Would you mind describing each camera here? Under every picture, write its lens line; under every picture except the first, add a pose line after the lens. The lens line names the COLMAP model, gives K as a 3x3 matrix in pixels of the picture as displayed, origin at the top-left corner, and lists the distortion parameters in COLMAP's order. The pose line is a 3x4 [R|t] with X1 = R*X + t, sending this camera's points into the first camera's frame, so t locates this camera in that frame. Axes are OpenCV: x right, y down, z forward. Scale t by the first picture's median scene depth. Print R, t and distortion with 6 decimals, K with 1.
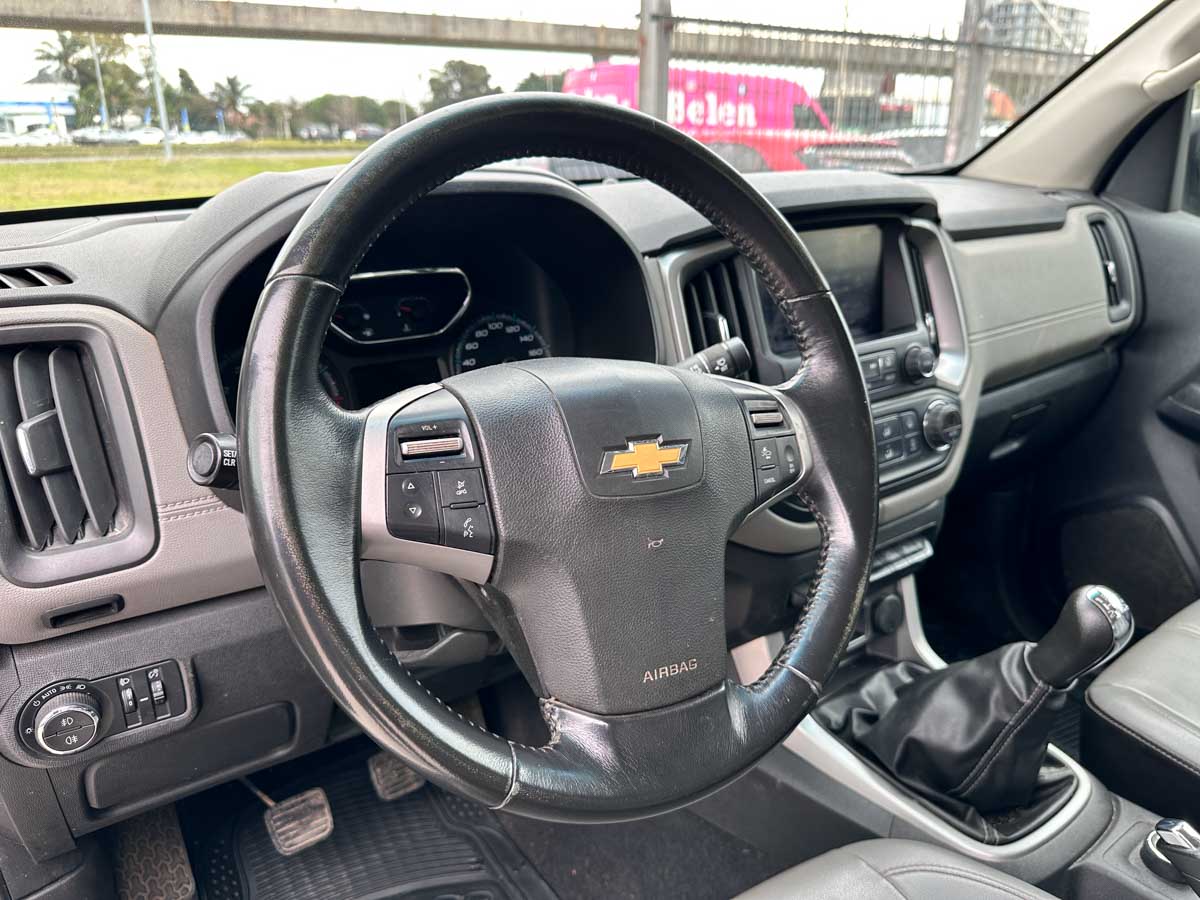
lens RADIAL K [[851.4, 0, 609.2], [0, 851.4, 462.5], [0, 0, 1]] dist [0.019311, -0.022033]
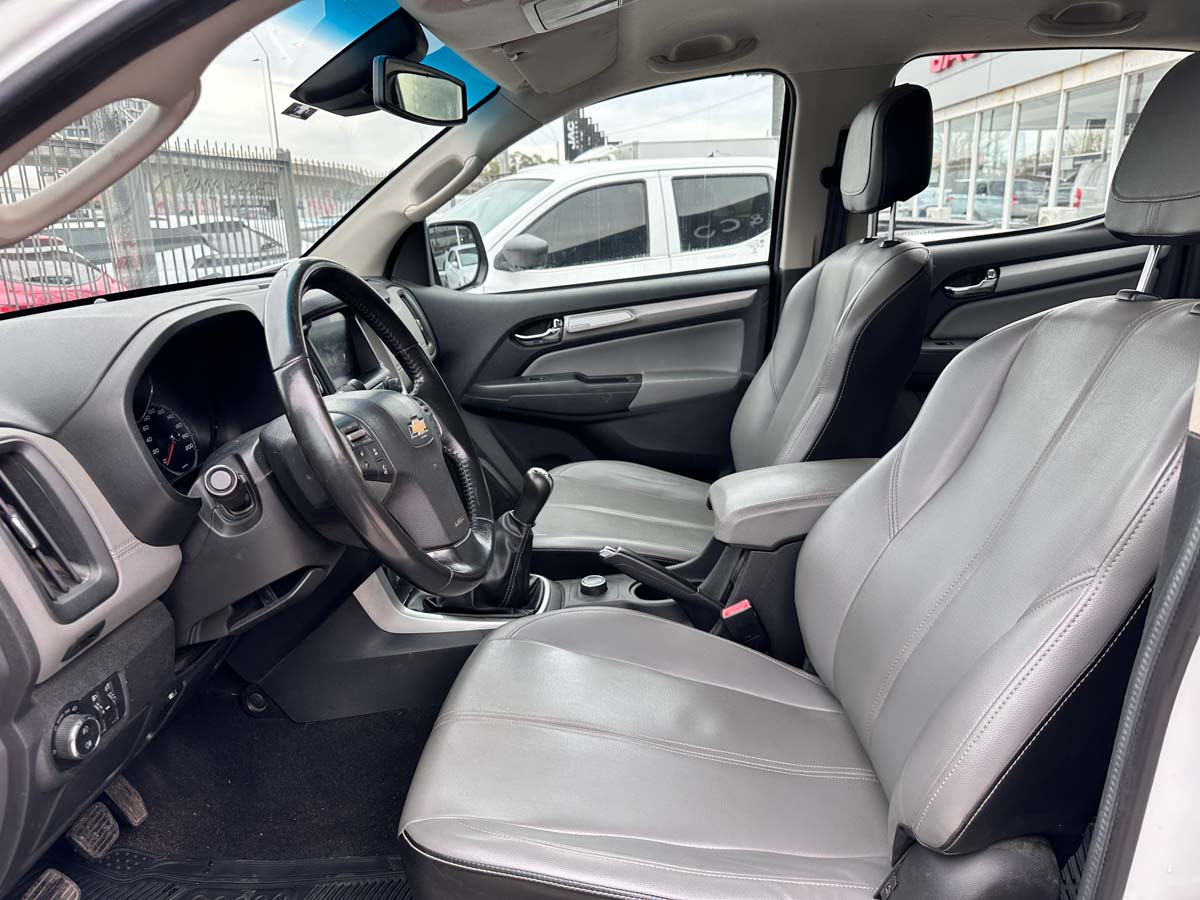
lens RADIAL K [[851.4, 0, 615.0], [0, 851.4, 451.1], [0, 0, 1]] dist [0.019311, -0.022033]
pose [[0.592472, -0.234991, 0.770556, -0.668523], [0.310625, 0.949183, 0.050629, 0.049877], [-0.743296, 0.209358, 0.635358, -0.345654]]
